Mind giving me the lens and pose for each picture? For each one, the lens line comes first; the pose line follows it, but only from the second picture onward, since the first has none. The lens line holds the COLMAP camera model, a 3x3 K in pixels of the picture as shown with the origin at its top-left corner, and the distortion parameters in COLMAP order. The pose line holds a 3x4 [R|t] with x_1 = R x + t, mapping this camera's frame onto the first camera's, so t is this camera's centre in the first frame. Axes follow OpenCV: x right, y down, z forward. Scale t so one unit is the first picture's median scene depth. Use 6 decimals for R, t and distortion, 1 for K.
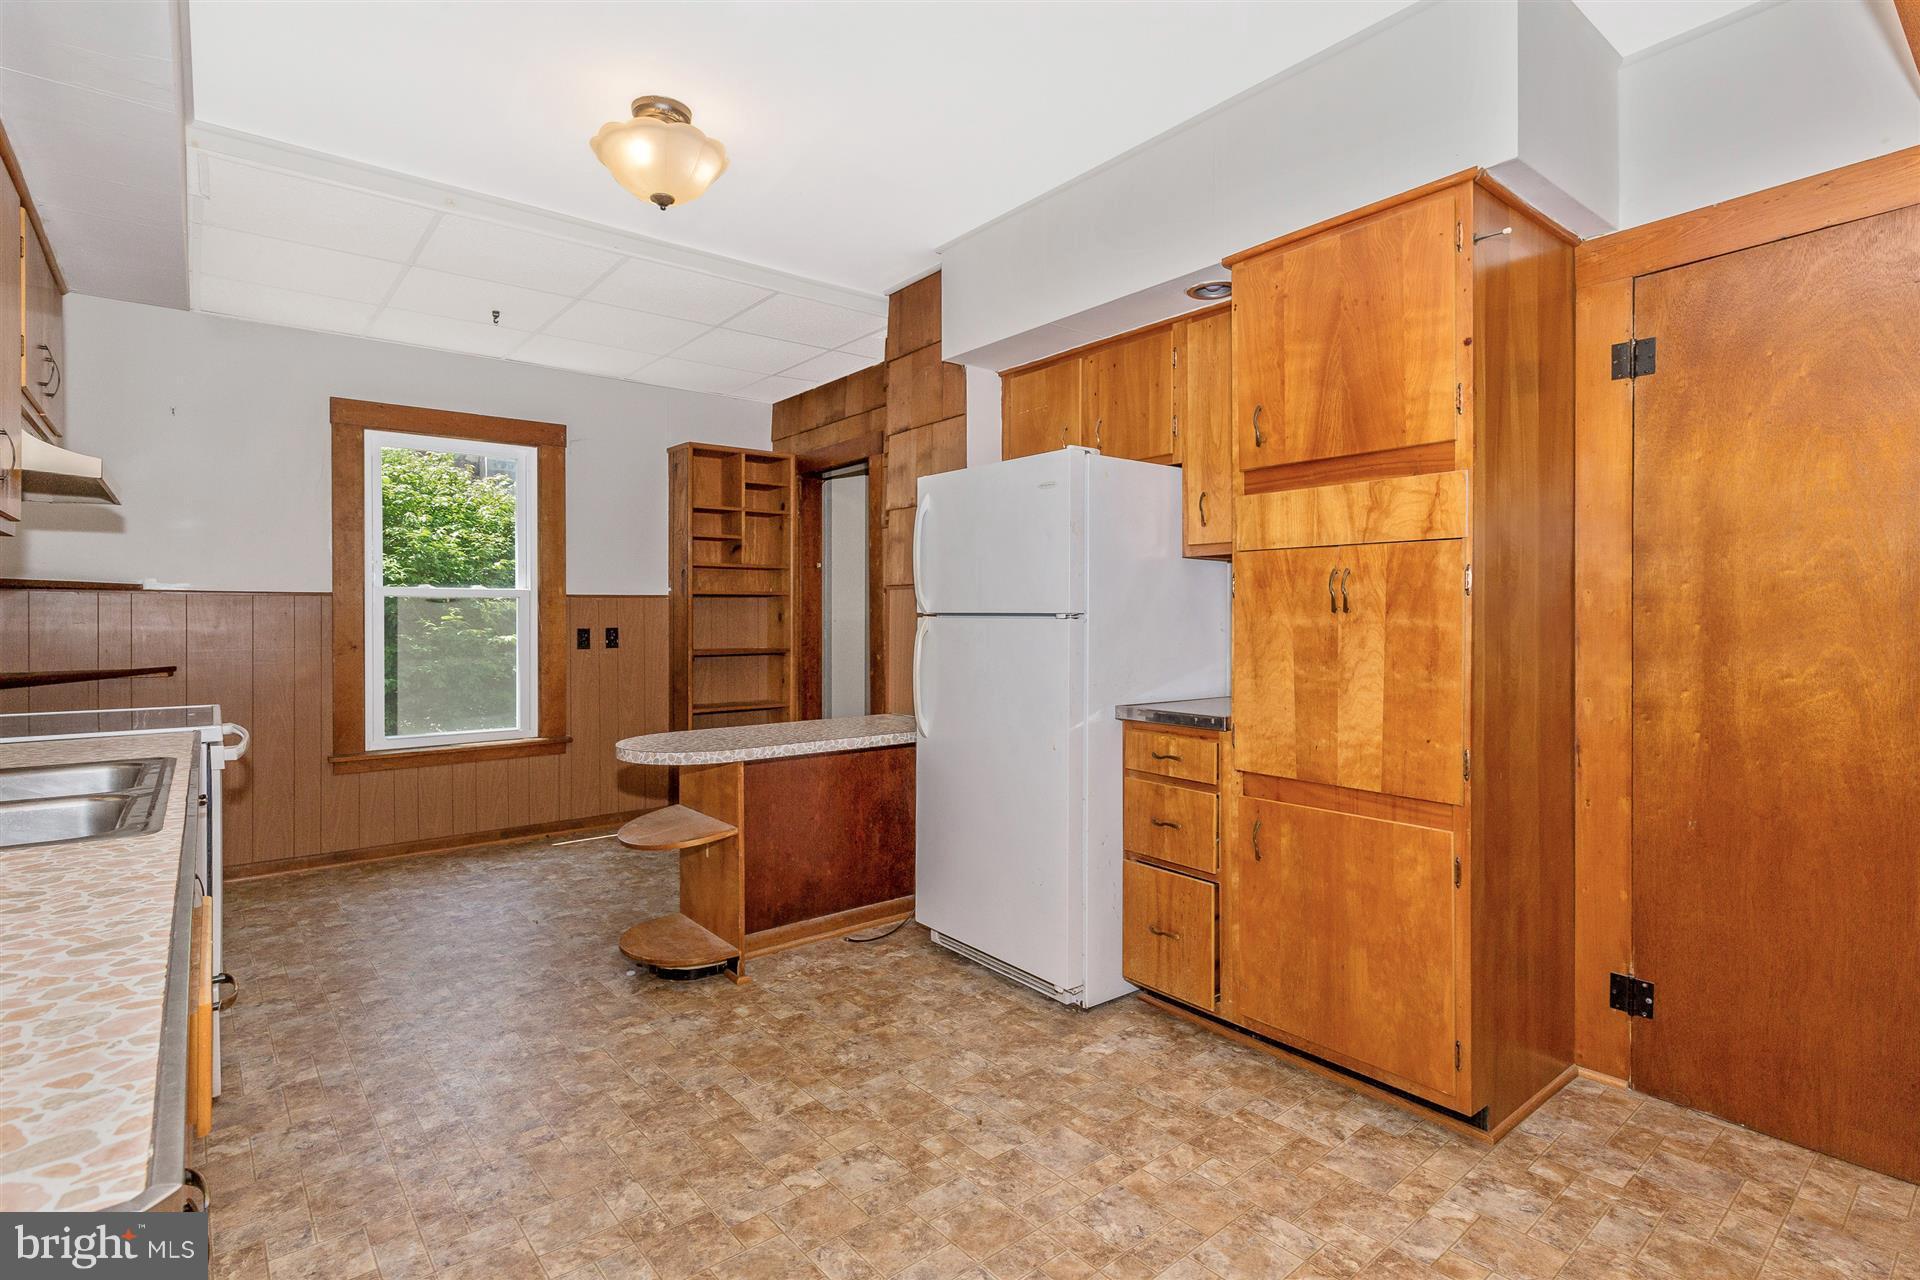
lens RADIAL K [[925.5, 0, 913.1], [0, 925.5, 617.3], [0, 0, 1]] dist [0.005795, -0.000448]
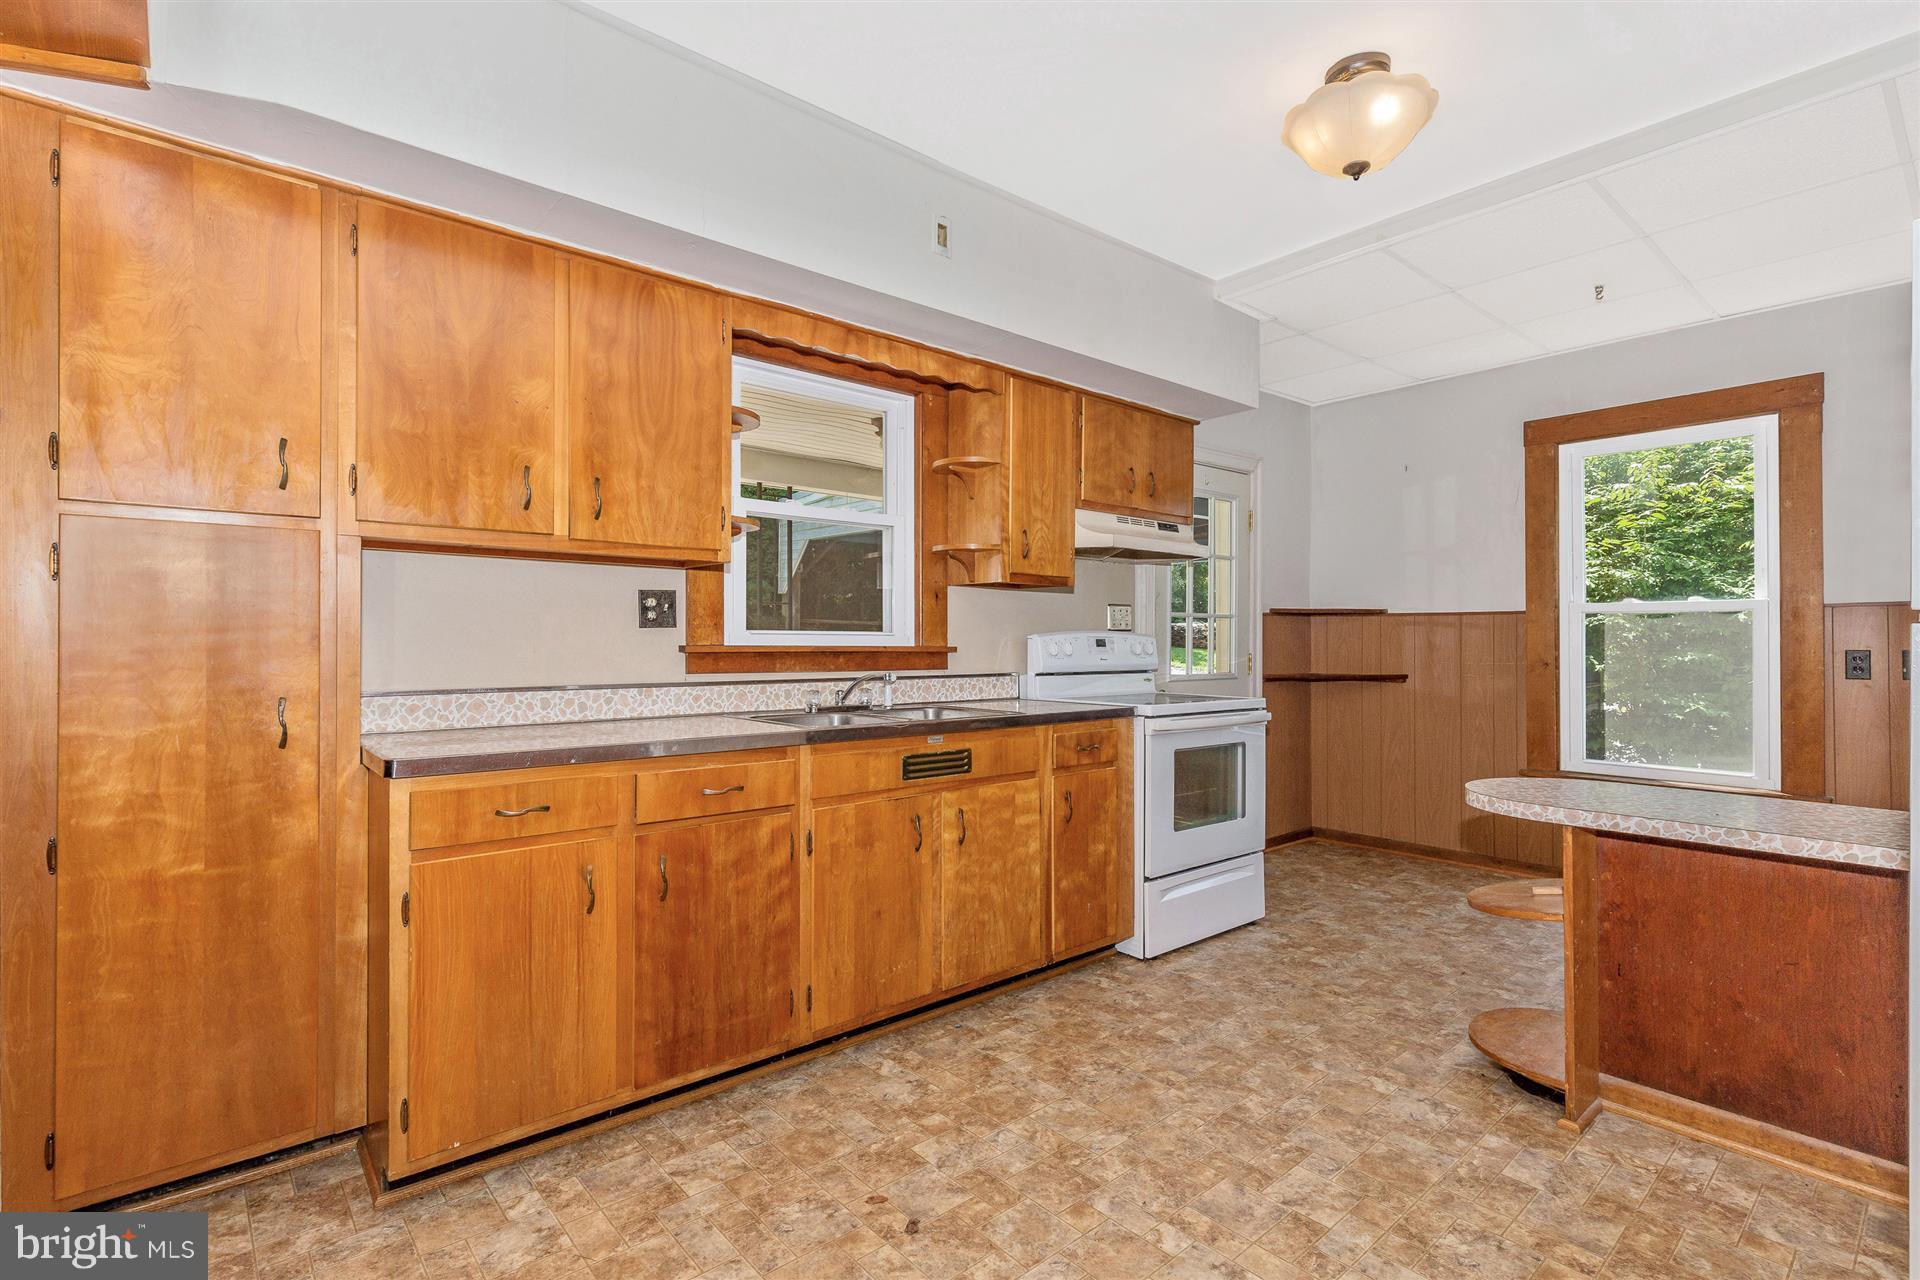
lens RADIAL K [[881.9, 0, 962.8], [0, 881.9, 634.2], [0, 0, 1]] dist [-0.001258, -0.000066]
pose [[0.059422, -0.005094, -0.998220, 0.475063], [-0.001751, 0.999985, -0.005207, 0.008315], [0.998231, 0.002057, 0.059412, 0.472077]]
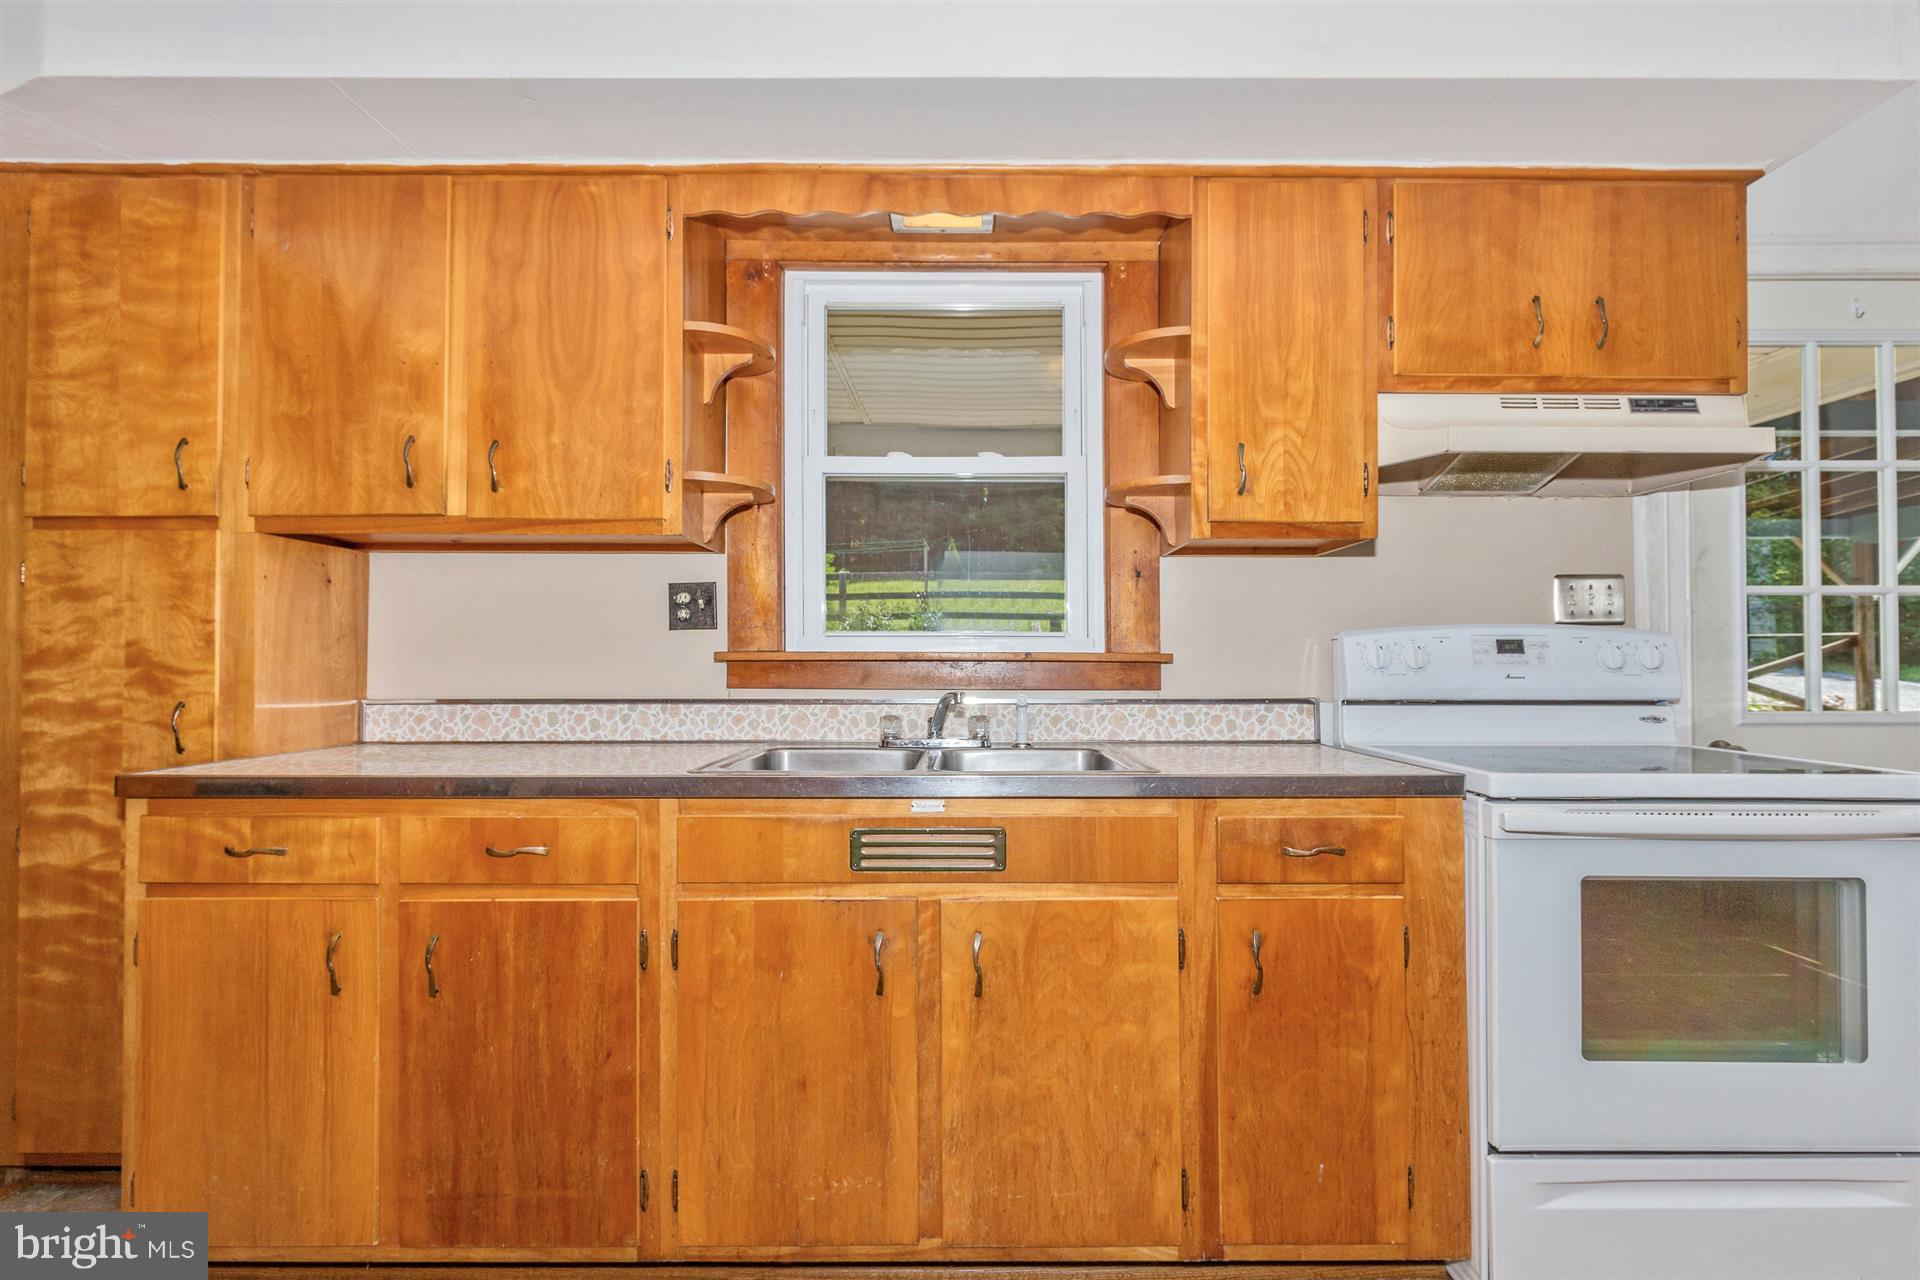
lens RADIAL K [[881.9, 0, 964.1], [0, 881.9, 641.3], [0, 0, 1]] dist [-0.001258, -0.000066]
pose [[-0.596814, -0.014745, -0.802244, 0.005973], [0.003275, 0.999778, -0.020812, 0.022752], [0.802373, -0.015048, -0.596633, 0.815506]]
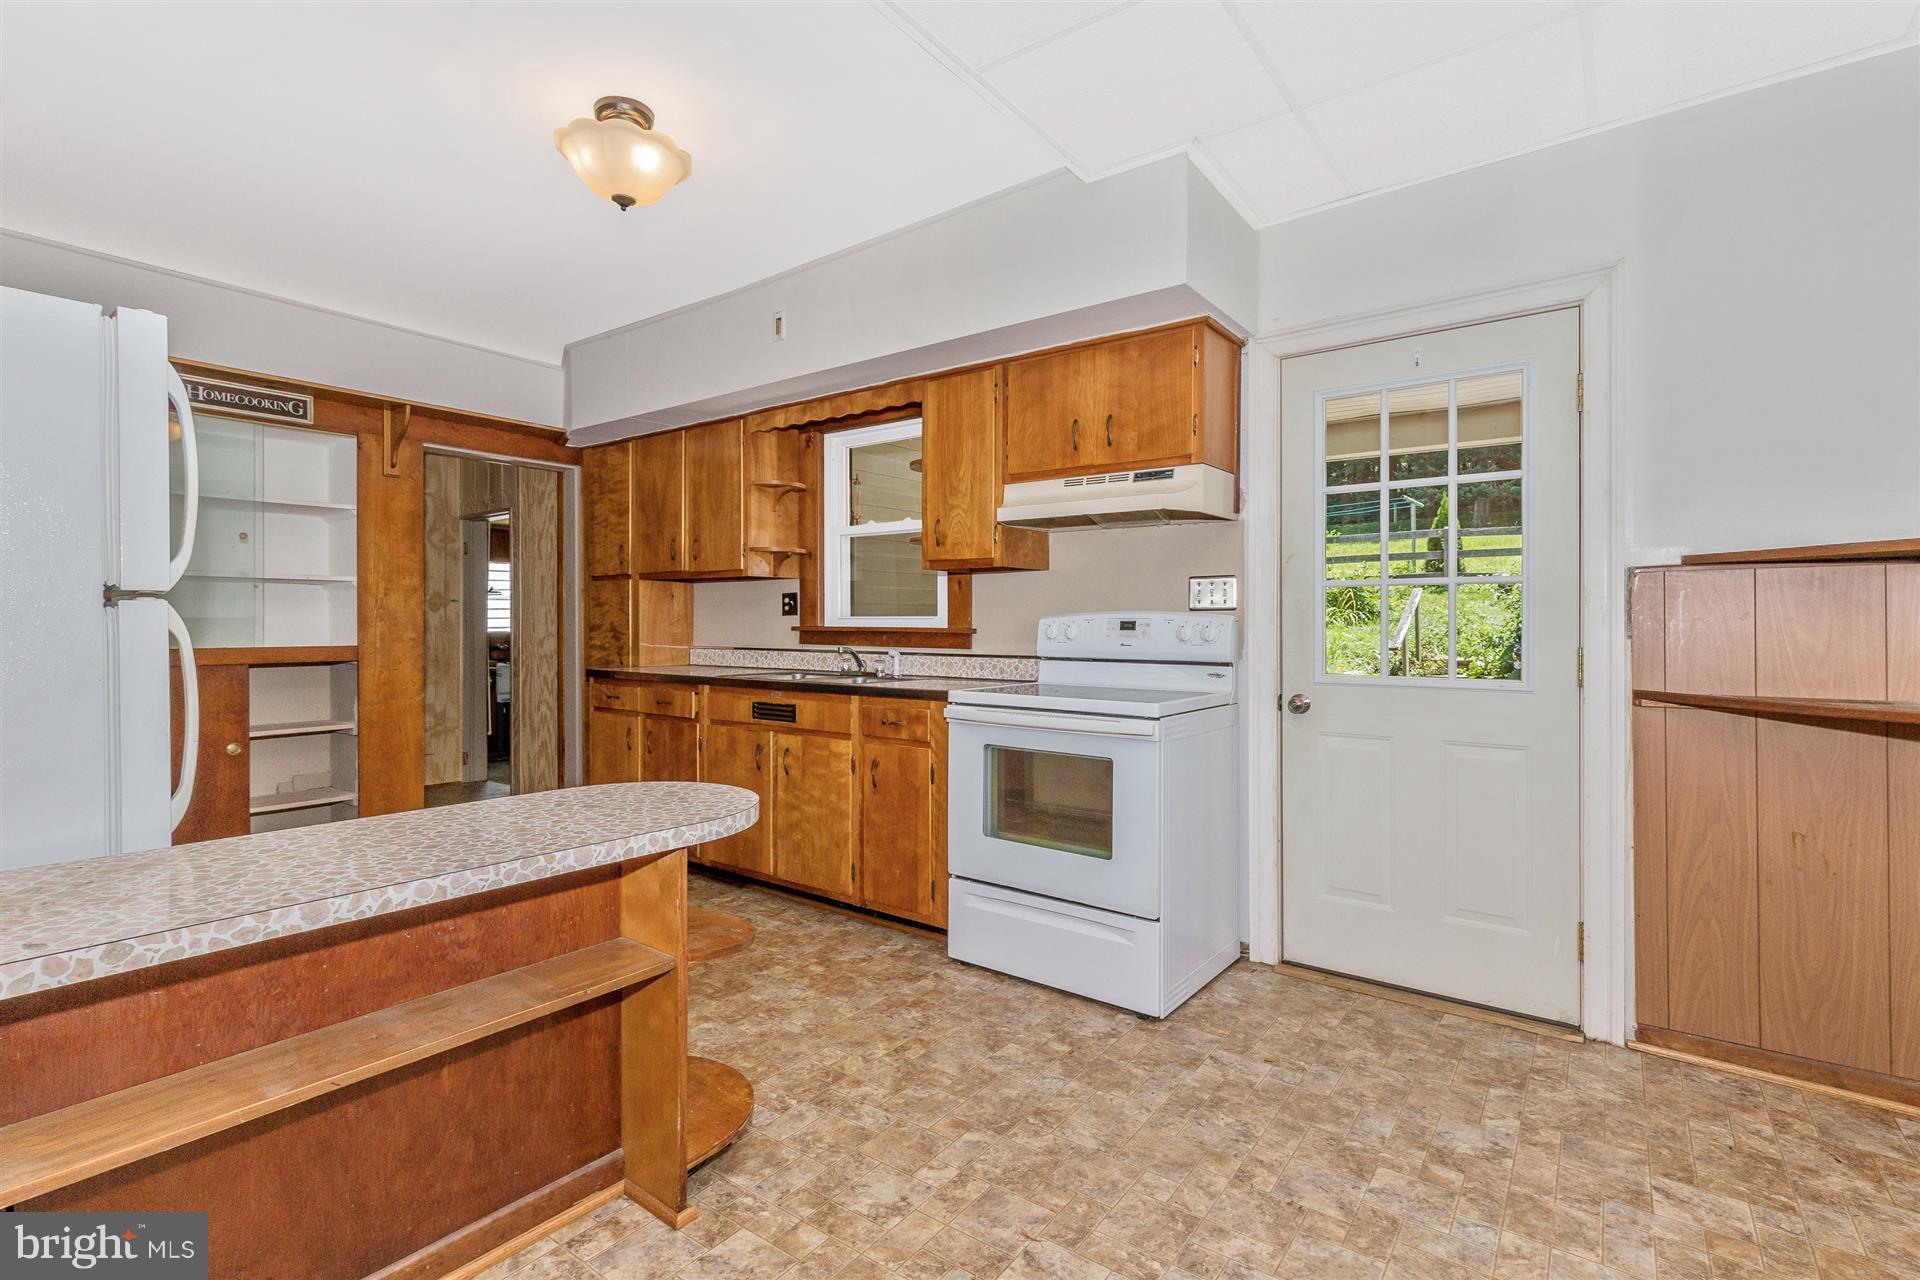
lens RADIAL K [[881.9, 0, 986.2], [0, 881.9, 623.6], [0, 0, 1]] dist [-0.001258, -0.000066]
pose [[-0.954463, 0.001454, -0.298325, -0.305095], [0.001352, 0.999999, 0.000549, 0.010852], [0.298325, 0.000121, -0.954464, 1.721960]]
